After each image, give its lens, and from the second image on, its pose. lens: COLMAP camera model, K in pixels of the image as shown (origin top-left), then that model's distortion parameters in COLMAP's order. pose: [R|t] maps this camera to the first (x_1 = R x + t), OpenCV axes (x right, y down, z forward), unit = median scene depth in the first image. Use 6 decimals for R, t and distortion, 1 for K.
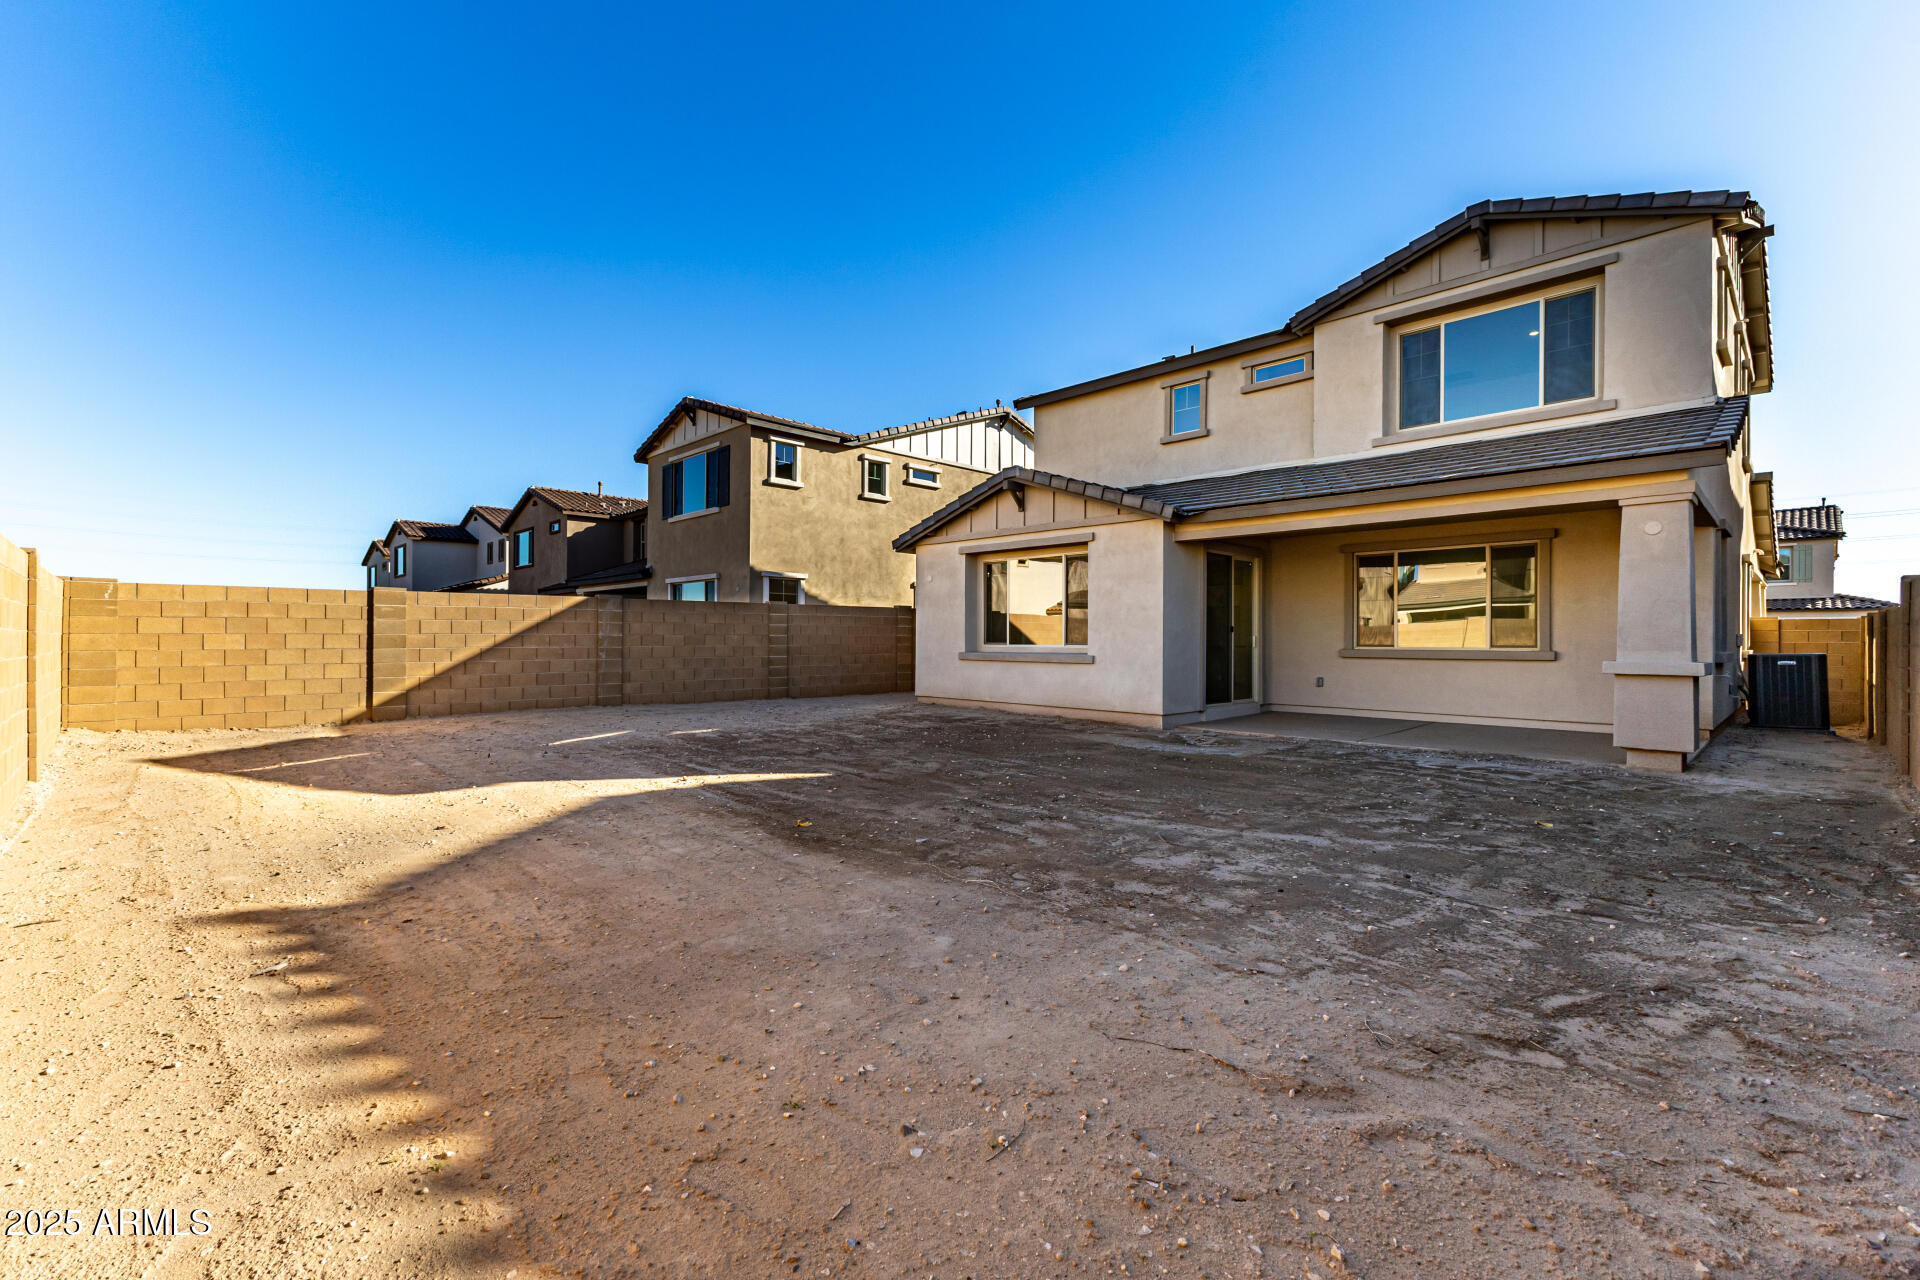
lens RADIAL K [[833.7, 0, 959.4], [0, 833.7, 635.5], [0, 0, 1]] dist [0.014307, -0.002867]
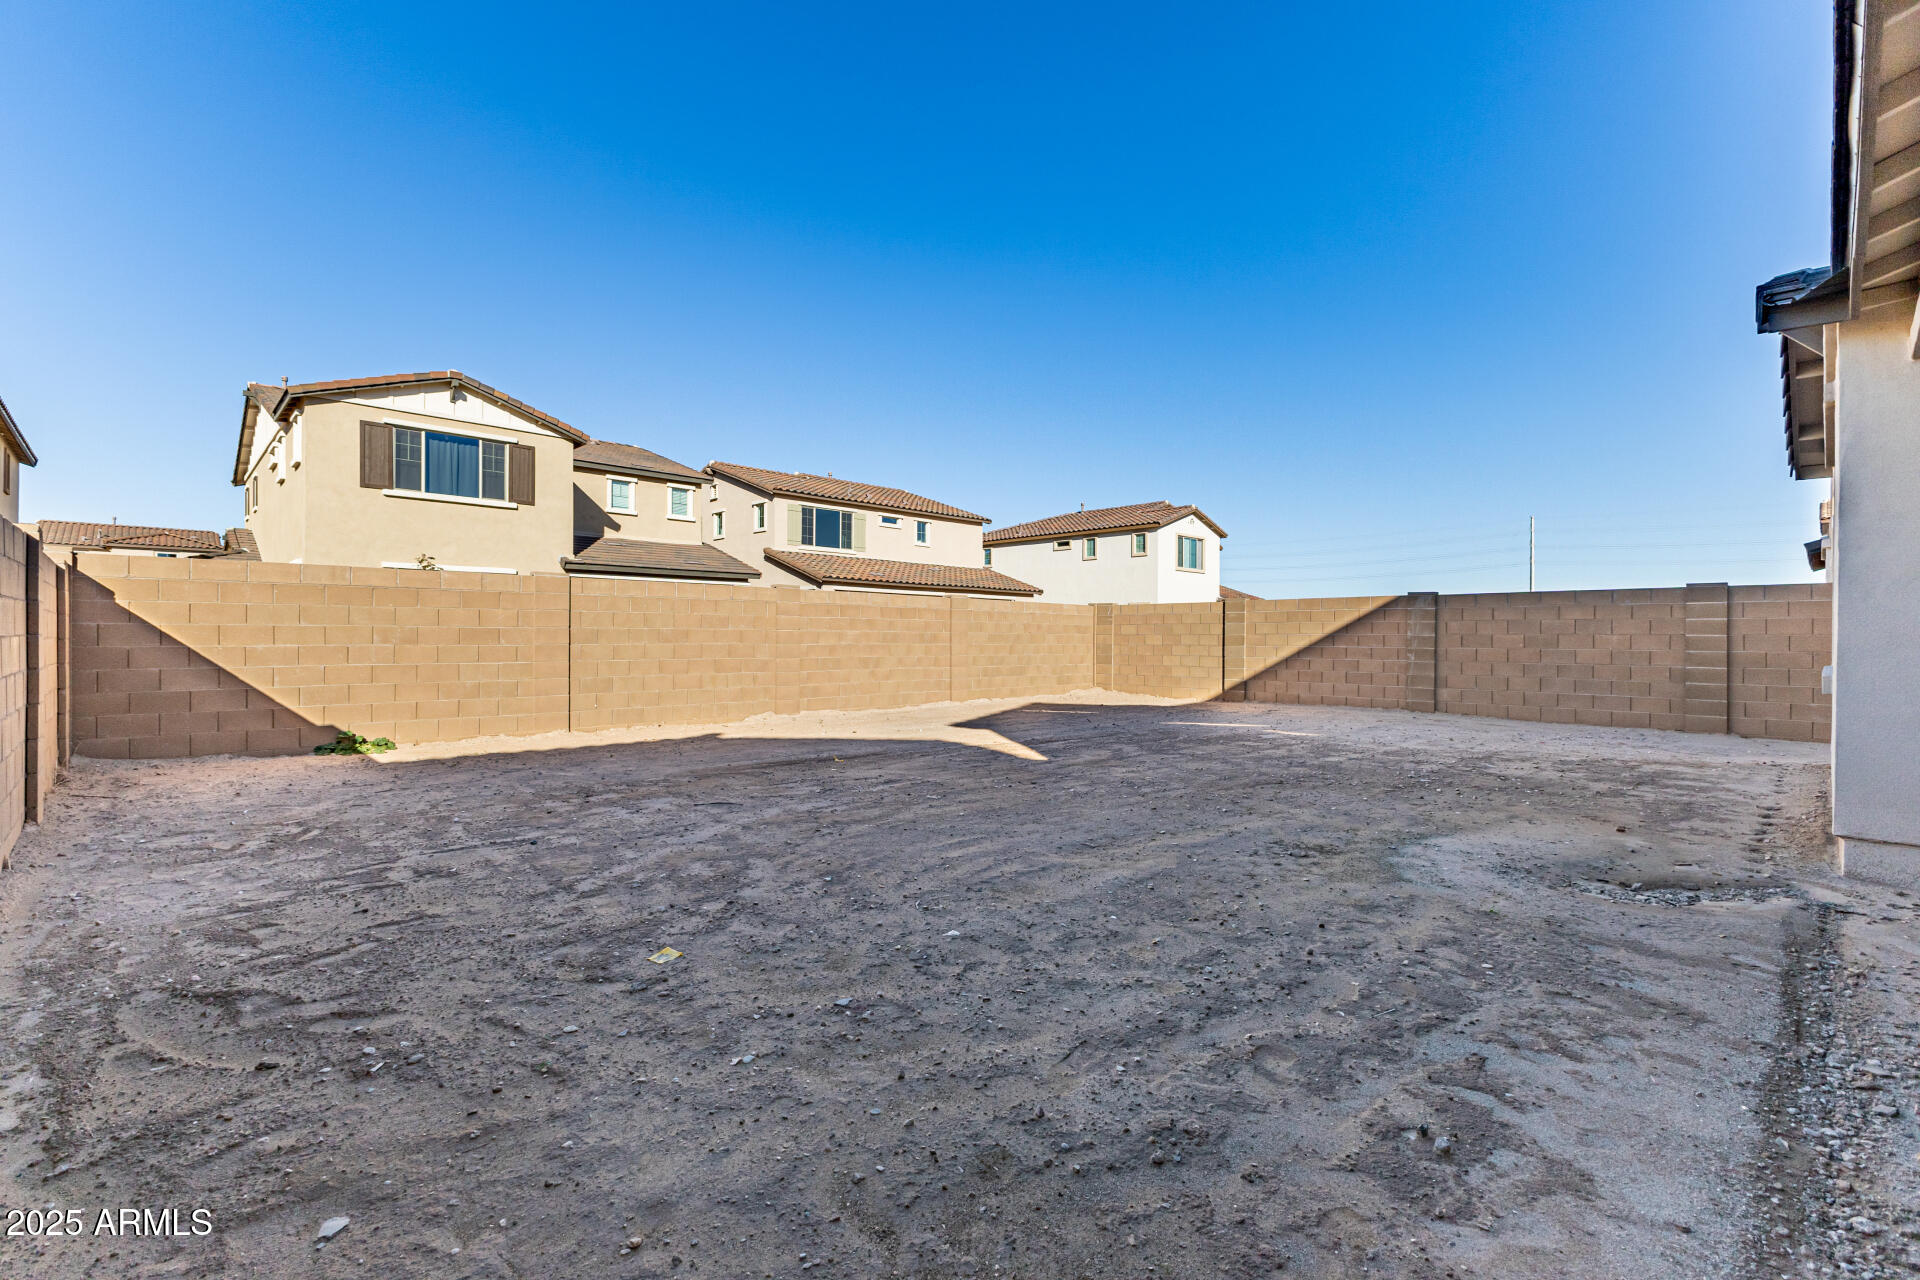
lens RADIAL K [[833.7, 0, 952.9], [0, 833.7, 640.3], [0, 0, 1]] dist [0.014307, -0.002867]
pose [[-0.009991, -0.000134, -0.999950, 0.516625], [-0.005588, 0.999984, -0.000078, 0.008083], [0.999934, 0.005587, -0.009991, 0.496633]]
